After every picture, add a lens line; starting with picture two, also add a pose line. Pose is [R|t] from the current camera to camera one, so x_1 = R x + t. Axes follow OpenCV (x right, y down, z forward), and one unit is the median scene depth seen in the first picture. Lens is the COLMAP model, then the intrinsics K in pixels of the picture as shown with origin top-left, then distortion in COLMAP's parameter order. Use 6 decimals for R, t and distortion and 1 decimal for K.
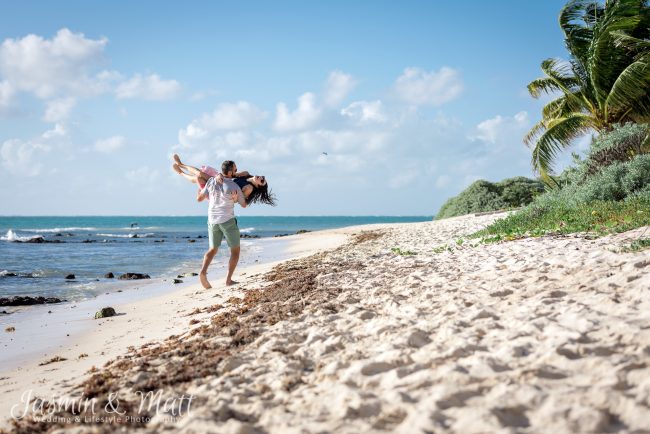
lens RADIAL K [[1318.6, 0, 325.0], [0, 1318.6, 217.0], [0, 0, 1]] dist [0.012749, 0.016330]
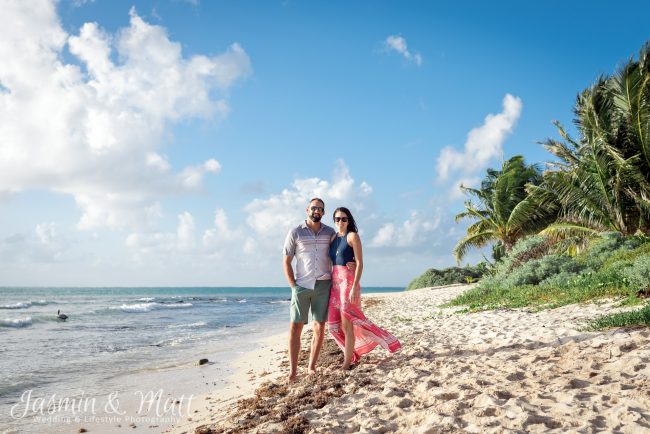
lens RADIAL K [[1801.2, 0, 325.0], [0, 1801.2, 217.0], [0, 0, 1]] dist [0.014916, -0.318334]
pose [[0.999160, 0.002106, -0.040915, 0.059828], [-0.005024, 0.997440, -0.071334, 0.062319], [0.040660, 0.071480, 0.996613, -1.158953]]
